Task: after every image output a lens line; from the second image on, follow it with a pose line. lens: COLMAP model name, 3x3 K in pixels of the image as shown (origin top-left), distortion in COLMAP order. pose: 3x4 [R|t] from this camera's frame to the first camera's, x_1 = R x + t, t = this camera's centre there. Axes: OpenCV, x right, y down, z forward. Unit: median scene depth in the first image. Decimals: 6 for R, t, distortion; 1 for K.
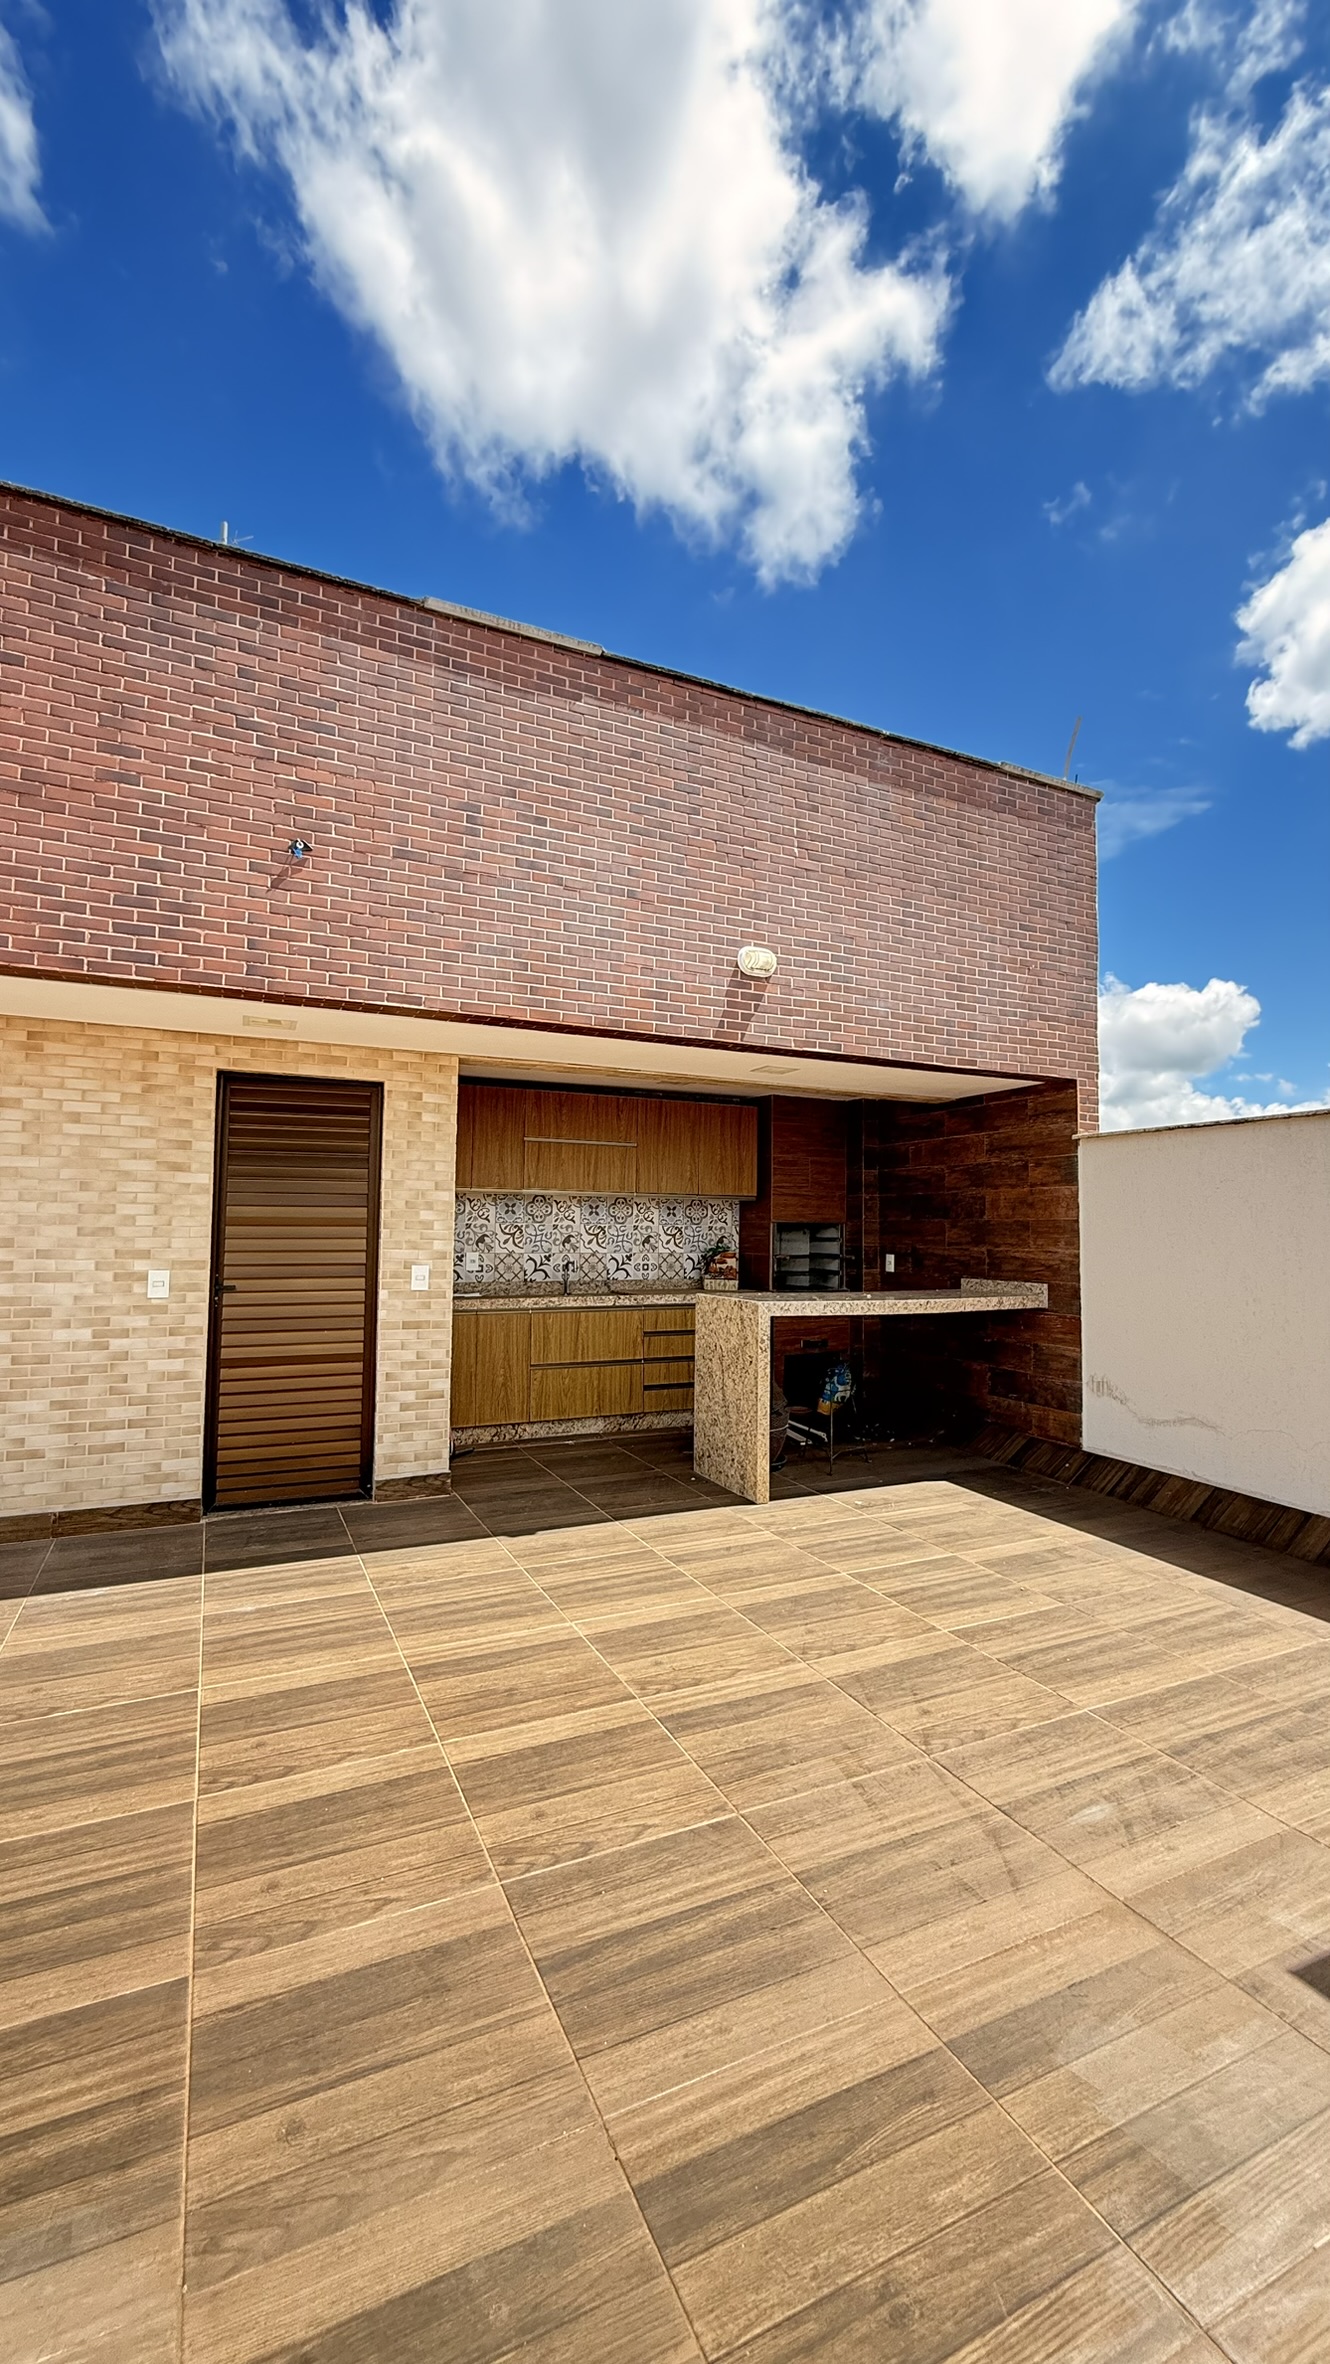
lens RADIAL K [[938.5, 0, 661.8], [0, 938.5, 1180.6], [0, 0, 1]] dist [-0.002070, 0.000341]
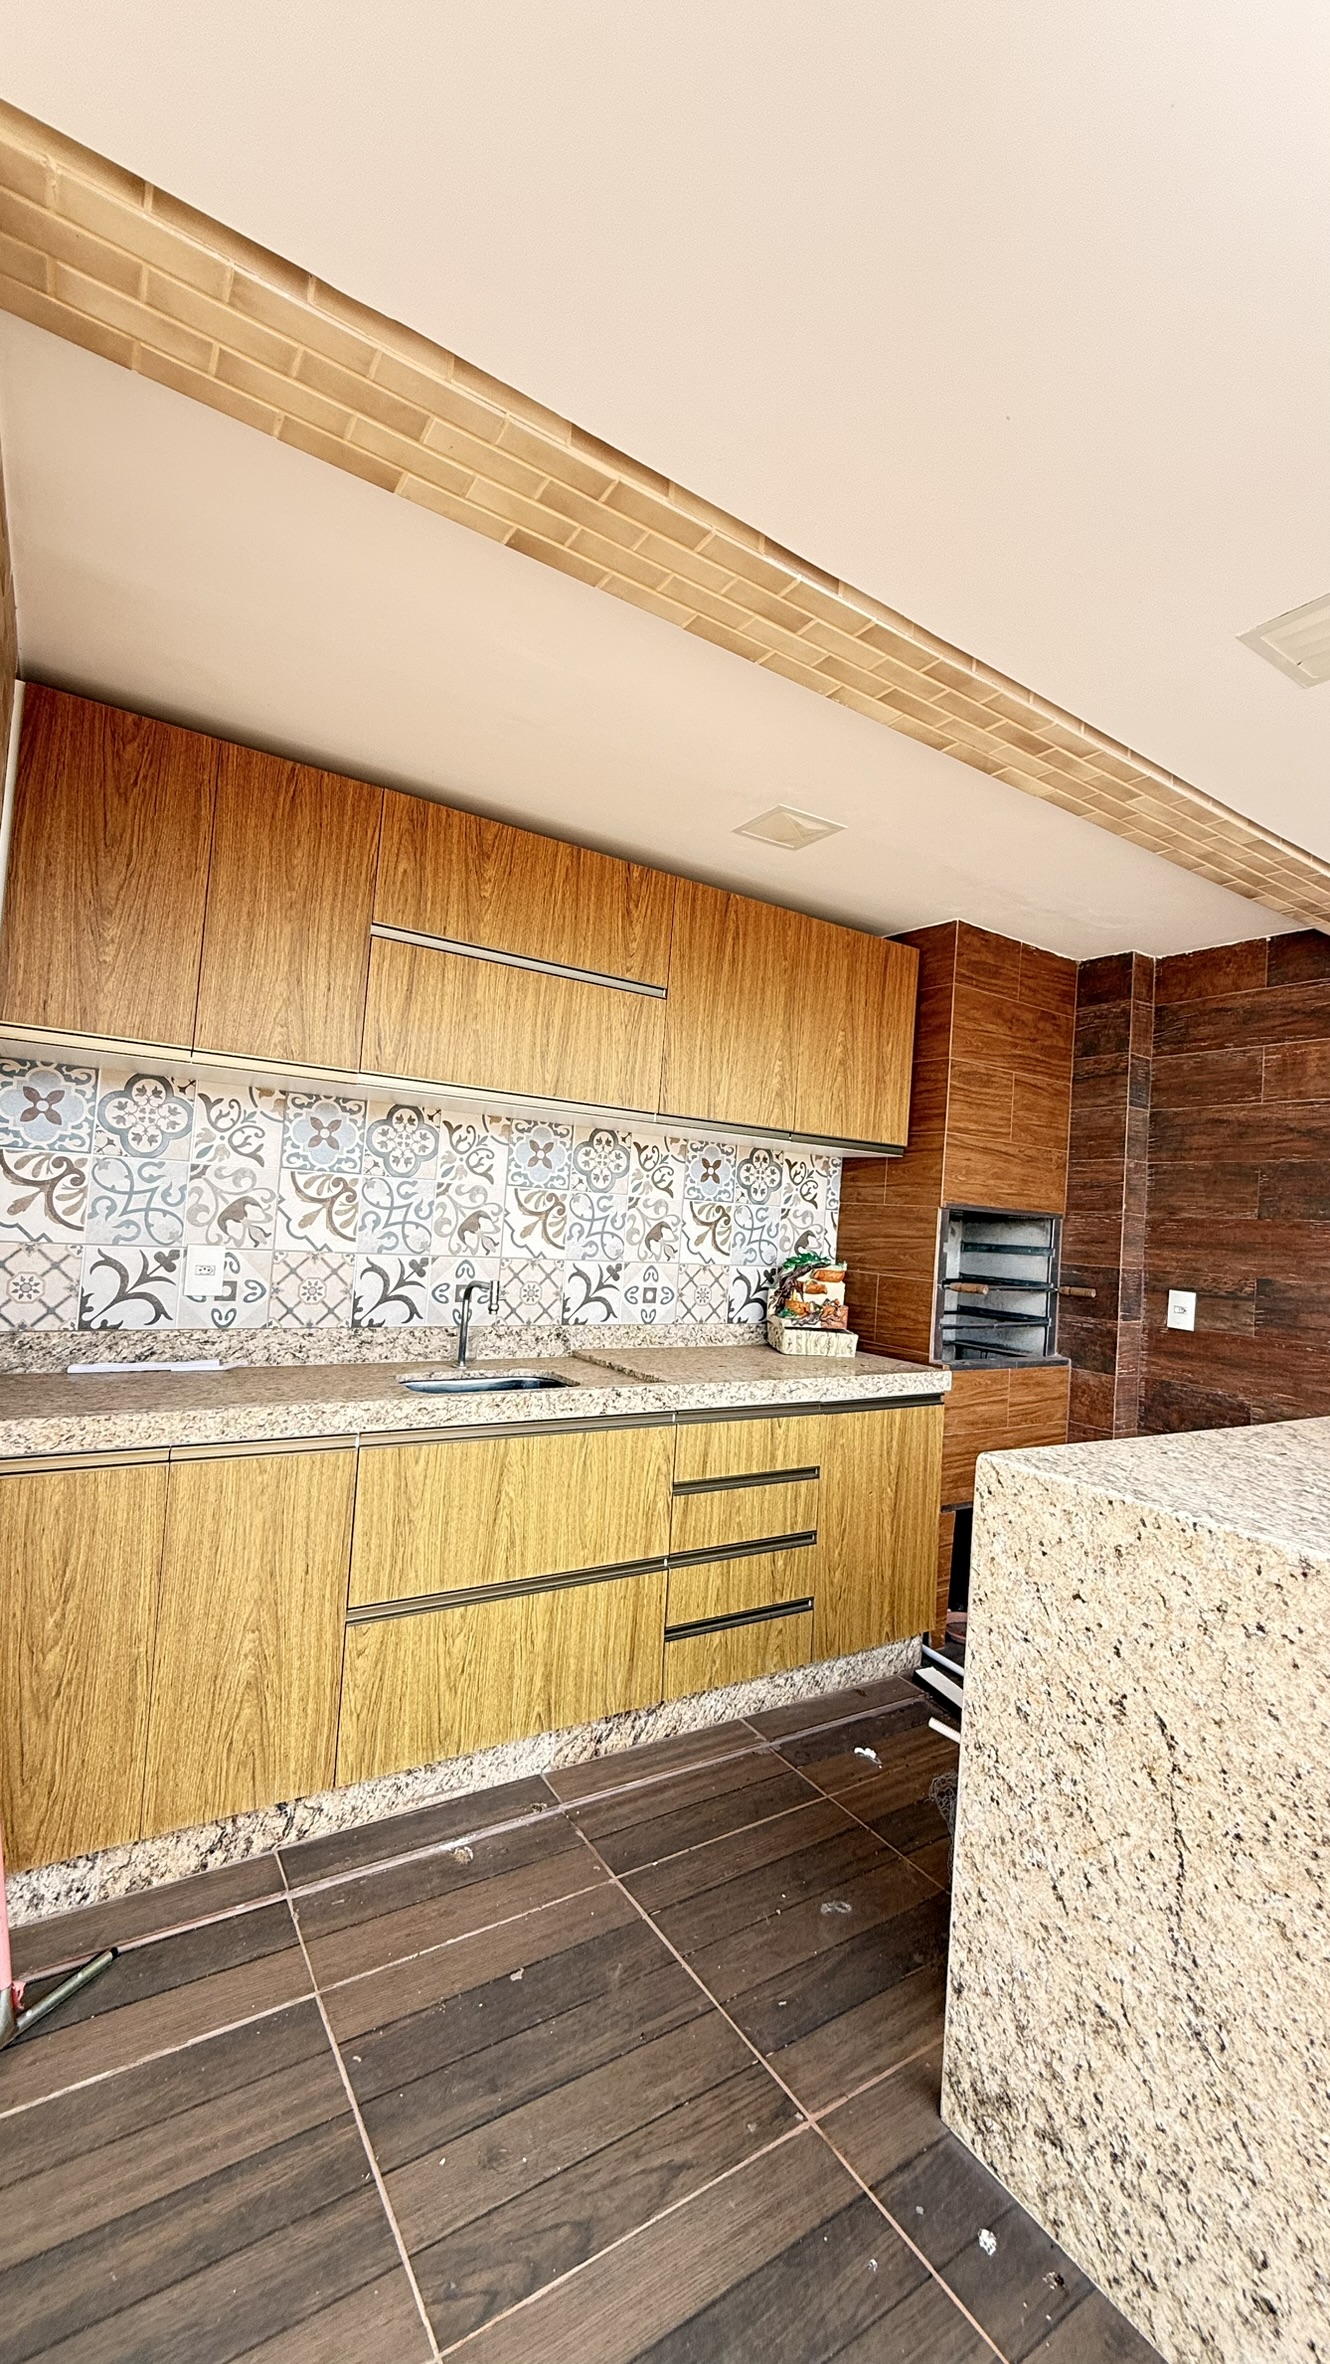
lens RADIAL K [[938.5, 0, 662.2], [0, 938.5, 1179.0], [0, 0, 1]] dist [-0.002070, 0.000341]
pose [[0.988330, 0.059710, 0.140139, -0.078509], [-0.062457, 0.997931, 0.015288, 0.033641], [-0.138936, -0.023863, 0.990014, 0.602591]]
